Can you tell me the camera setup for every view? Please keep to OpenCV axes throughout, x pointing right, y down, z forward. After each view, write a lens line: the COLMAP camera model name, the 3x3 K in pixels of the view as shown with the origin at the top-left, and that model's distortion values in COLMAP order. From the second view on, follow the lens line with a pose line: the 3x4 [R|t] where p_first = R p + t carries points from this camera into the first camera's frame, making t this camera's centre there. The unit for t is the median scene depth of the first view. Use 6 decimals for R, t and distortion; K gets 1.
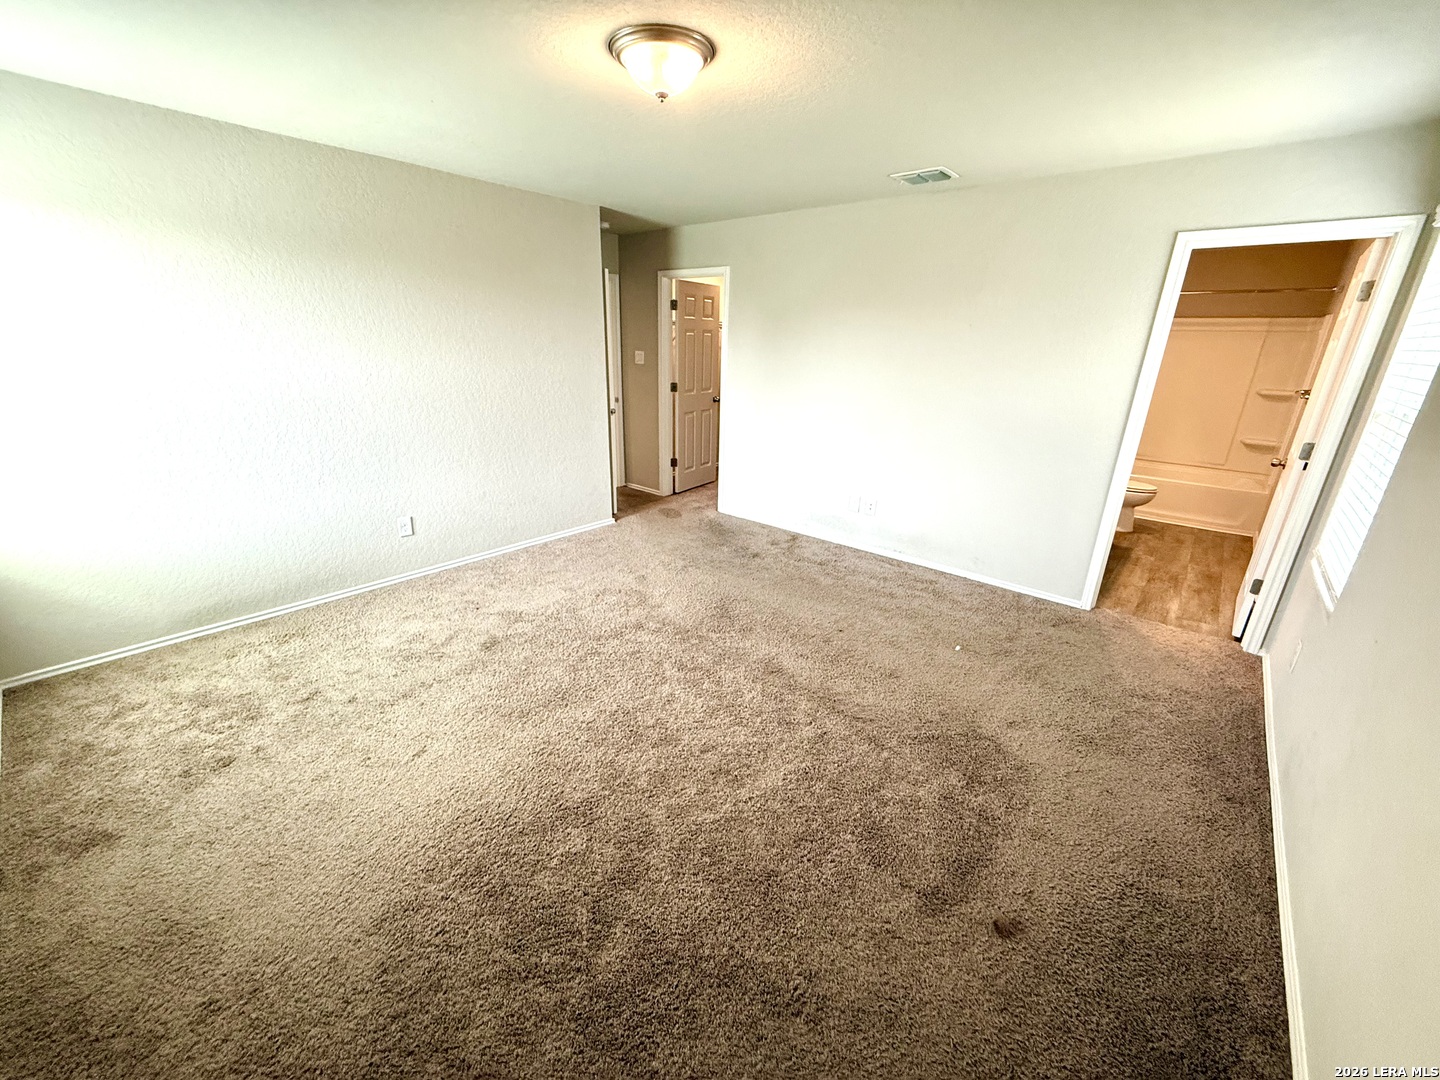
lens RADIAL K [[574.1, 0, 723.7], [0, 574.1, 543.1], [0, 0, 1]] dist [0.001167, -0.000436]
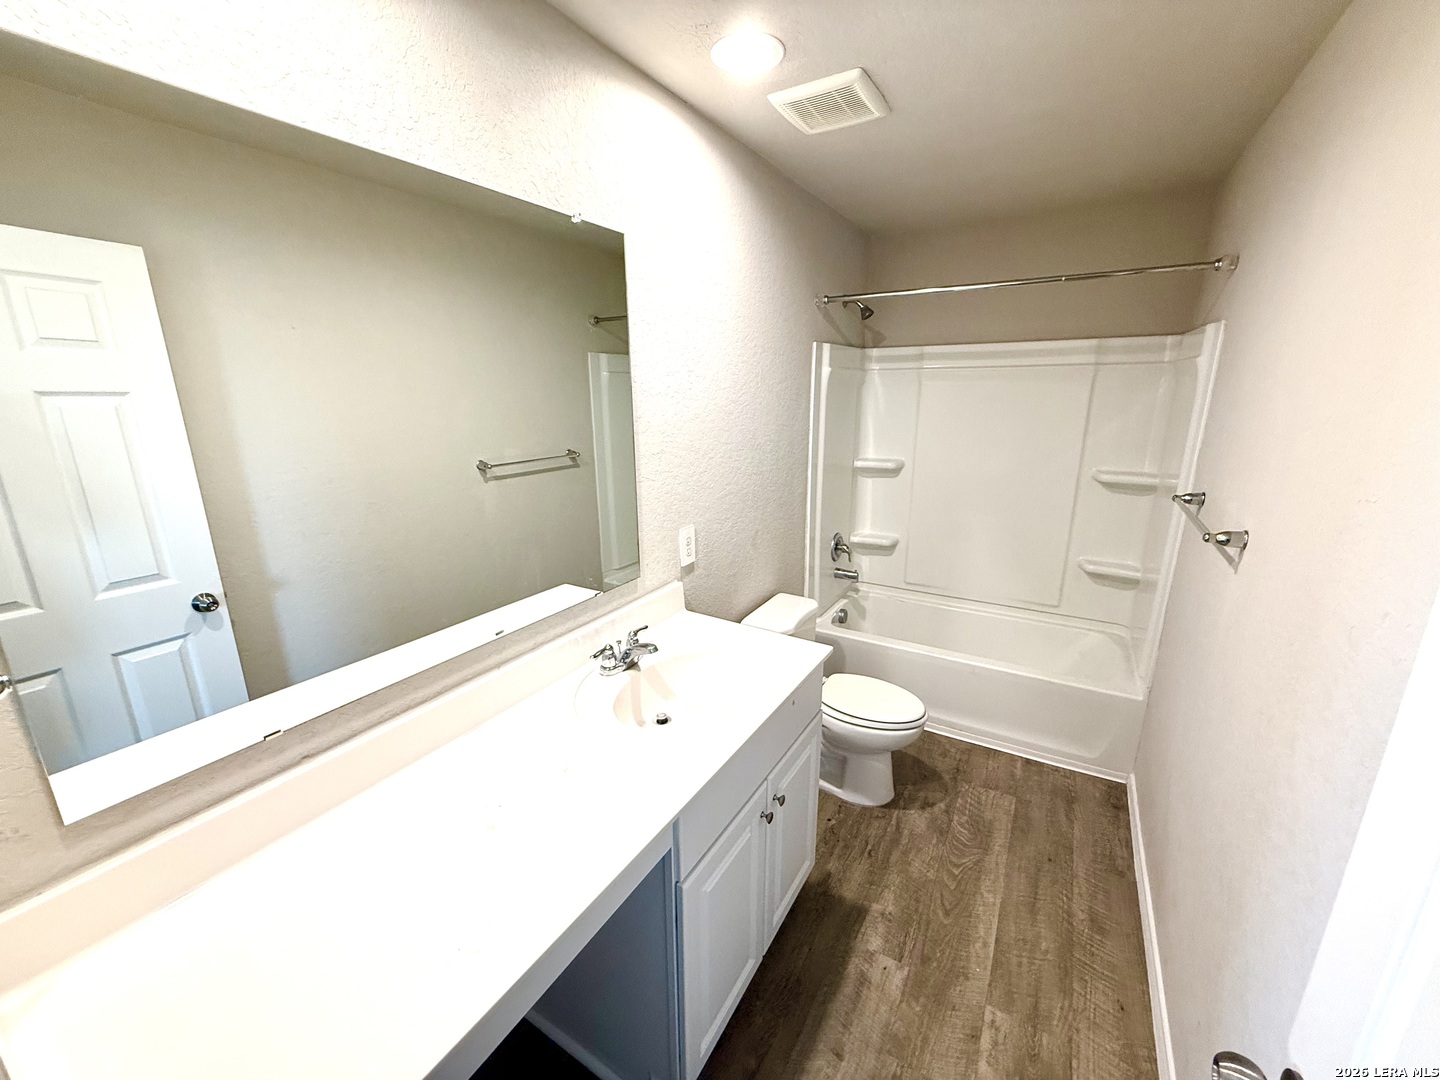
lens RADIAL K [[574.1, 0, 717.4], [0, 574.1, 541.2], [0, 0, 1]] dist [0.001167, -0.000436]
pose [[0.986413, -0.078362, 0.144392, 0.538385], [0.088920, 0.993703, -0.068172, -0.211086], [-0.138140, 0.080085, 0.987170, 0.565935]]
